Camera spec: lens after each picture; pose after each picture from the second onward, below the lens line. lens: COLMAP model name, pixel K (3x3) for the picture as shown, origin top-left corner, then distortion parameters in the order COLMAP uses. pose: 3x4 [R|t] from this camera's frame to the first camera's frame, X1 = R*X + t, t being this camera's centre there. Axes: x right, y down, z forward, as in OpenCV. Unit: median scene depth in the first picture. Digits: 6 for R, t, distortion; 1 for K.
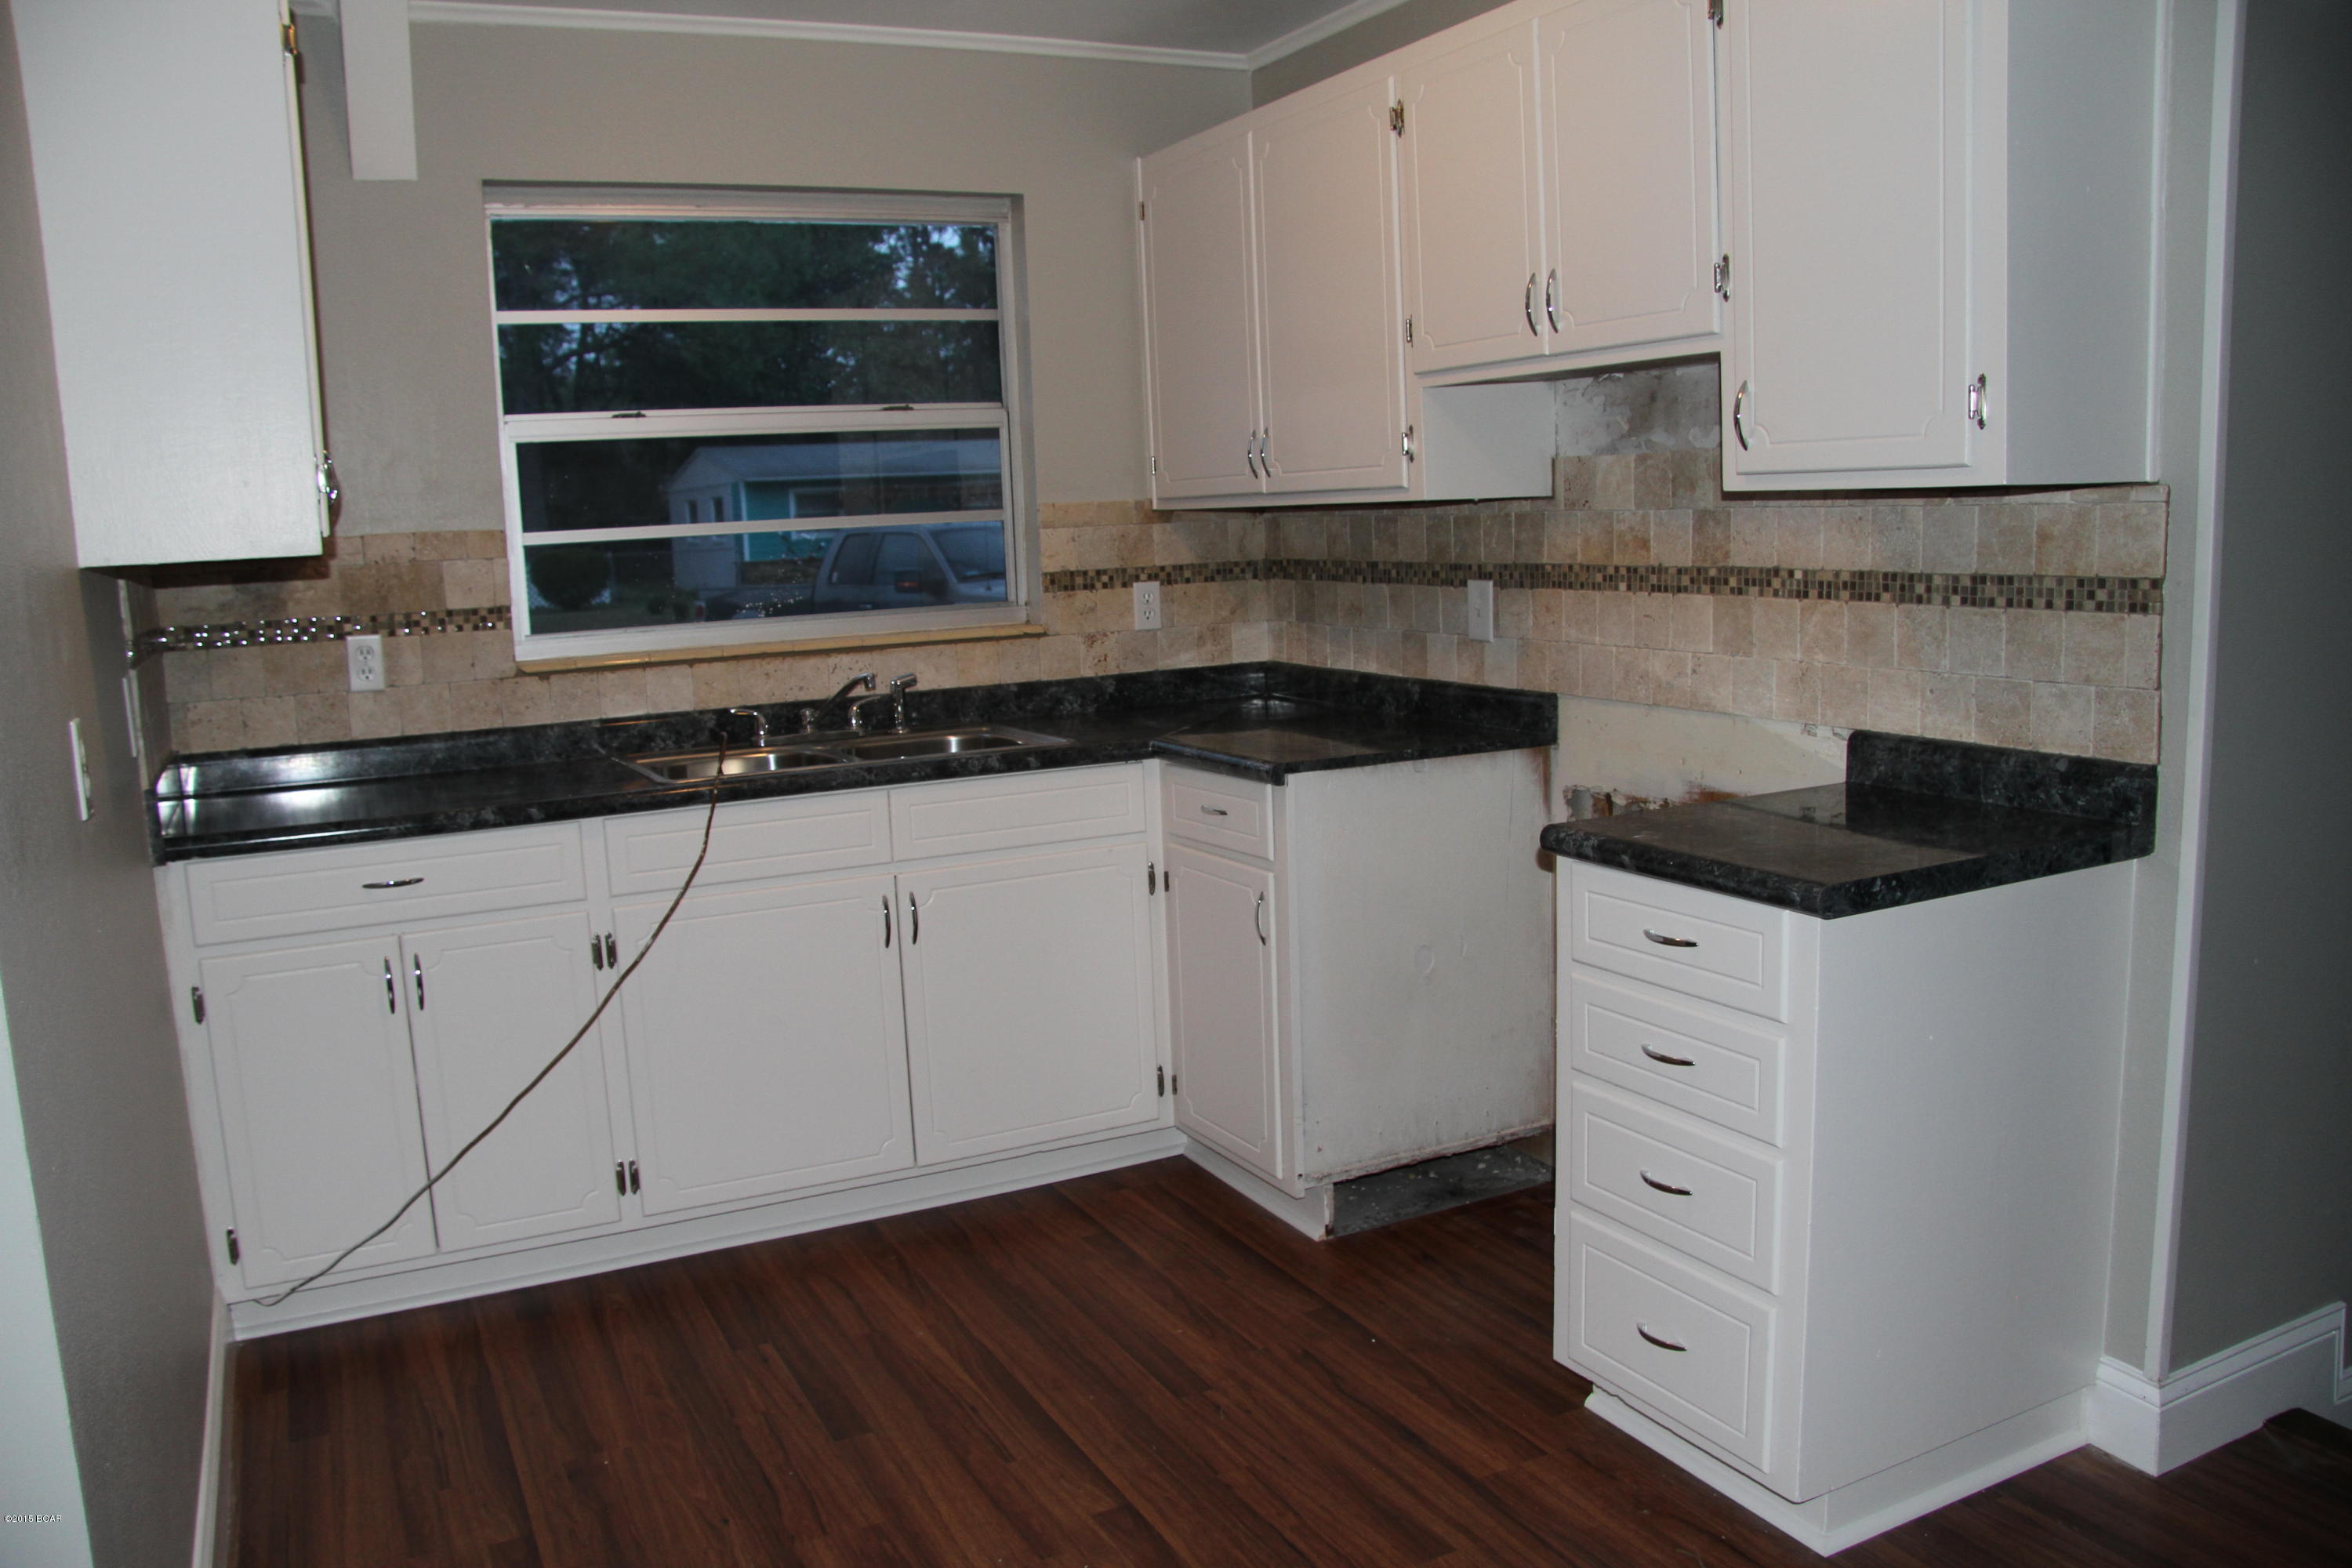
lens RADIAL K [[1851.9, 0, 1166.3], [0, 1851.9, 794.7], [0, 0, 1]] dist [-0.173821, 0.138603]
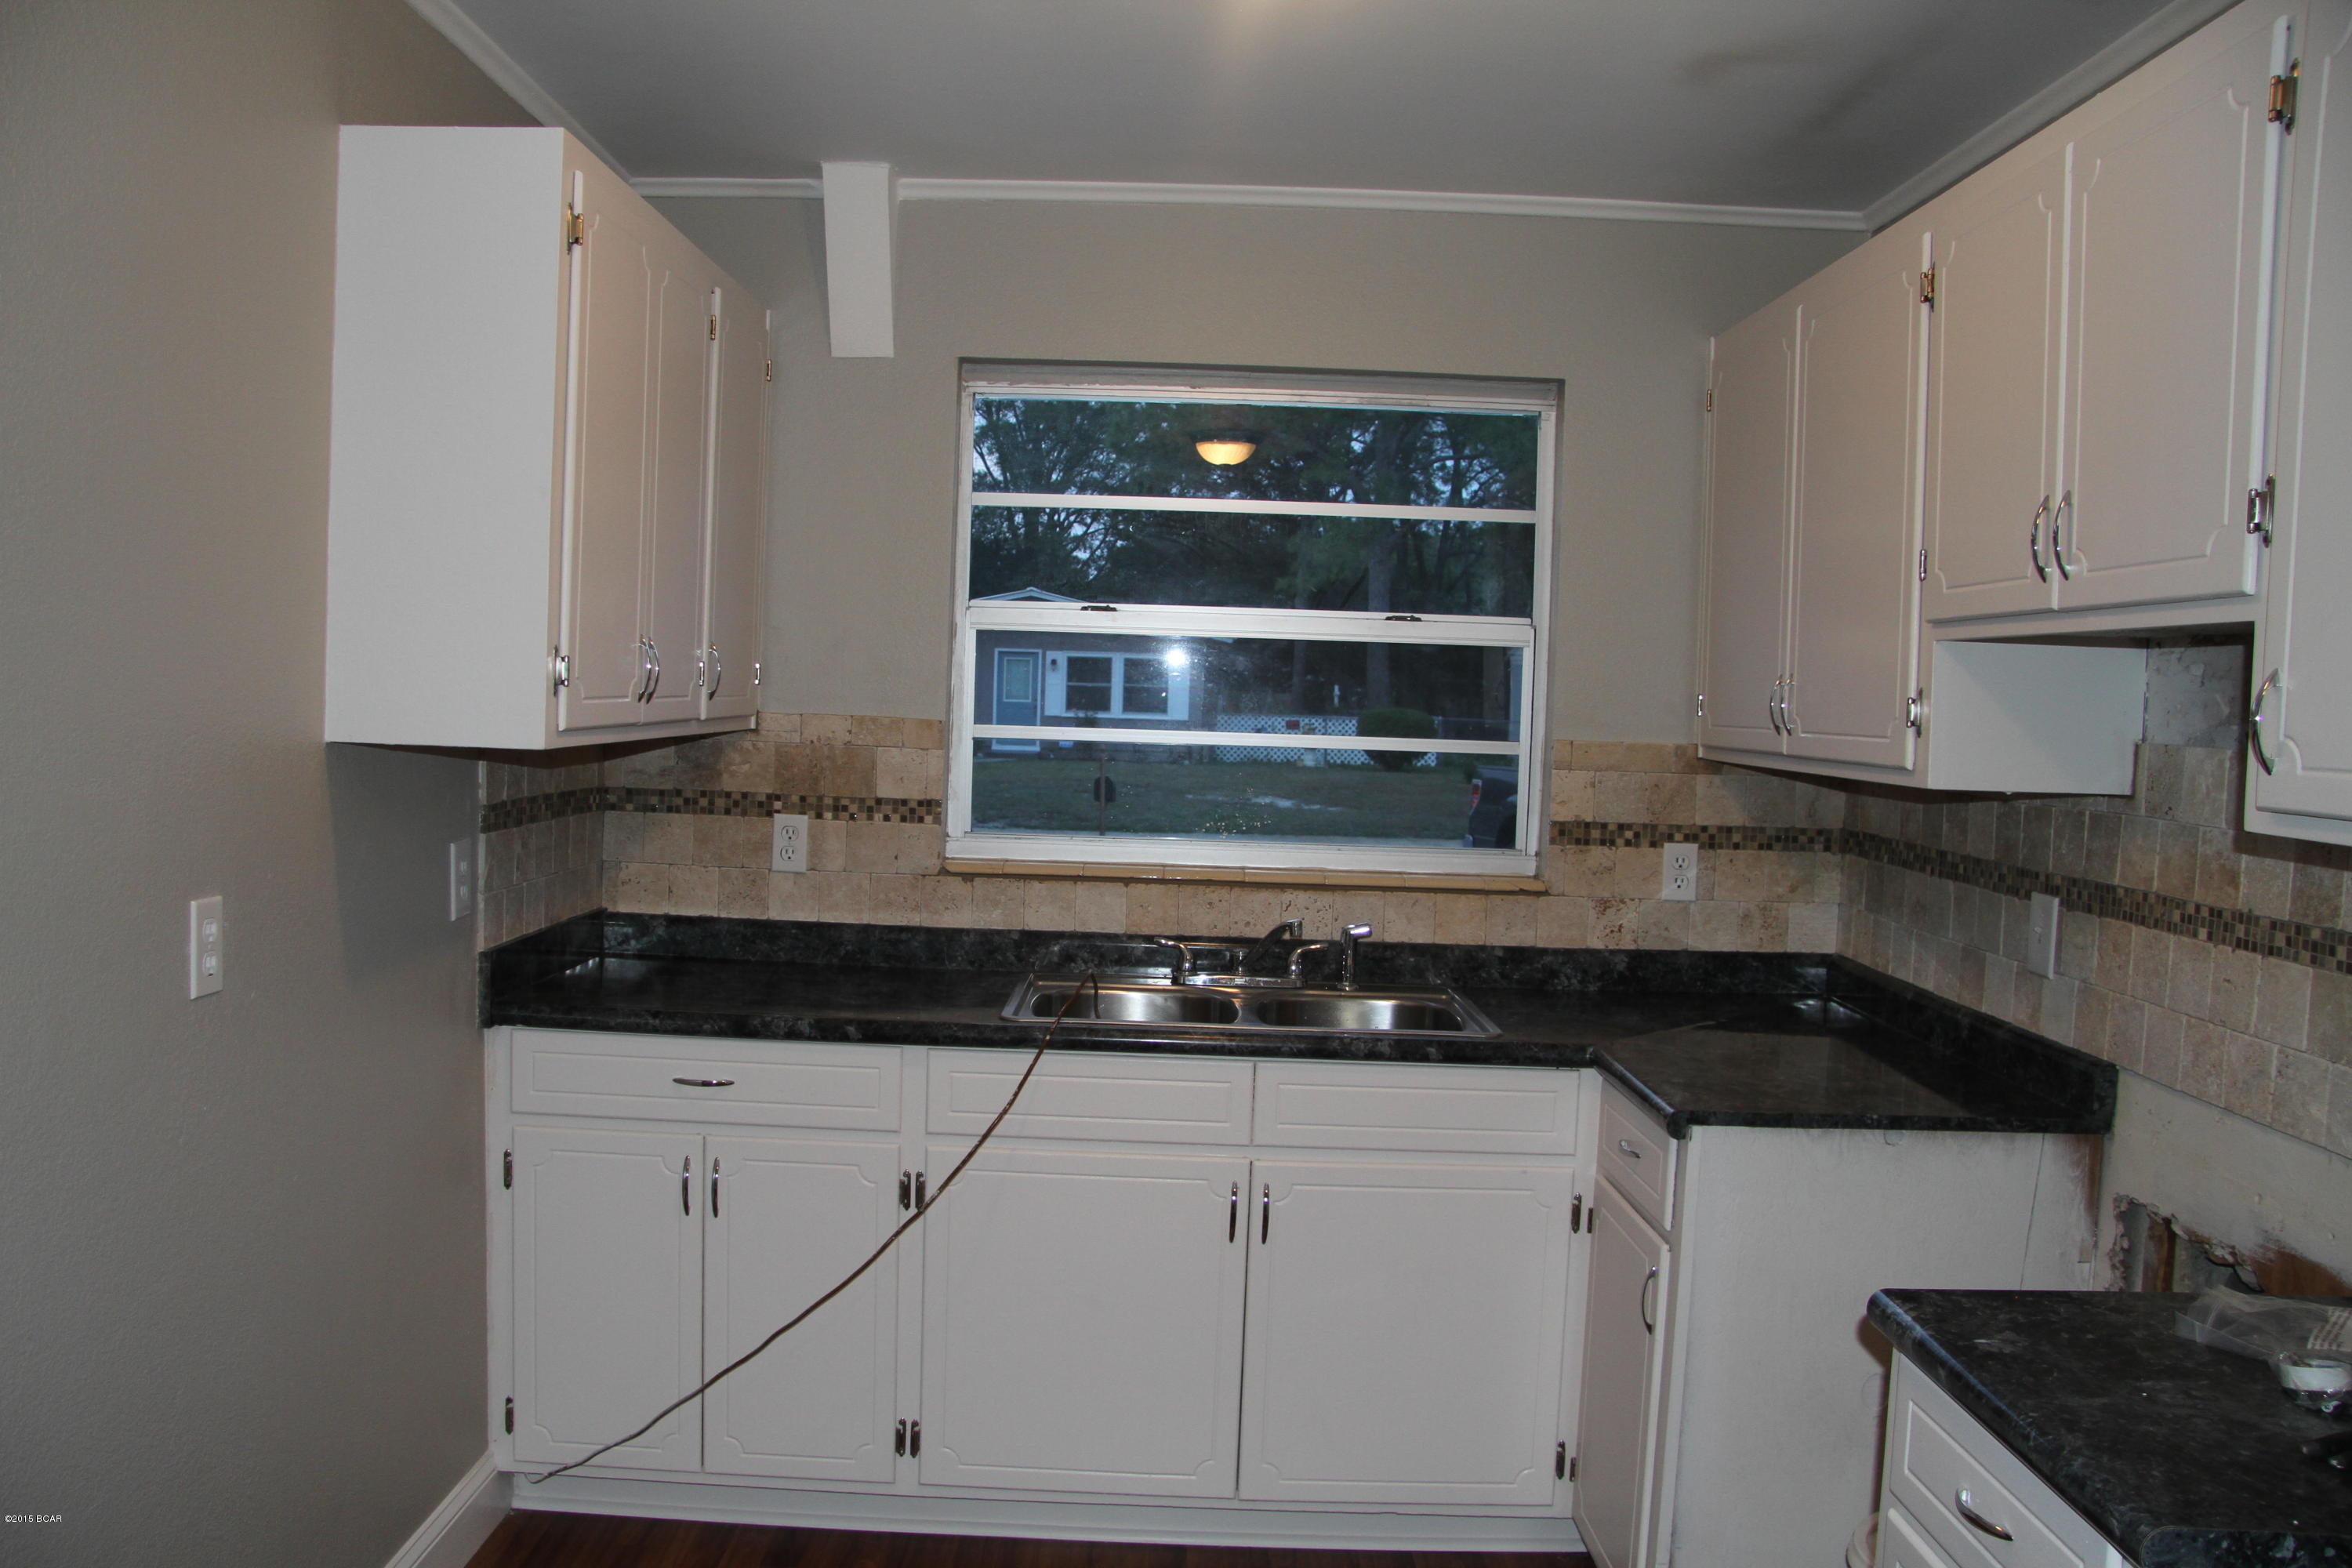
lens RADIAL K [[1874.2, 0, 1176.0], [0, 1874.2, 784.0], [0, 0, 1]] dist [-0.177362, 0.151237]
pose [[0.887341, 0.092675, -0.451704, 0.187089], [-0.136678, 0.988434, -0.065700, -0.064827], [0.440392, 0.120036, 0.889745, 0.182432]]
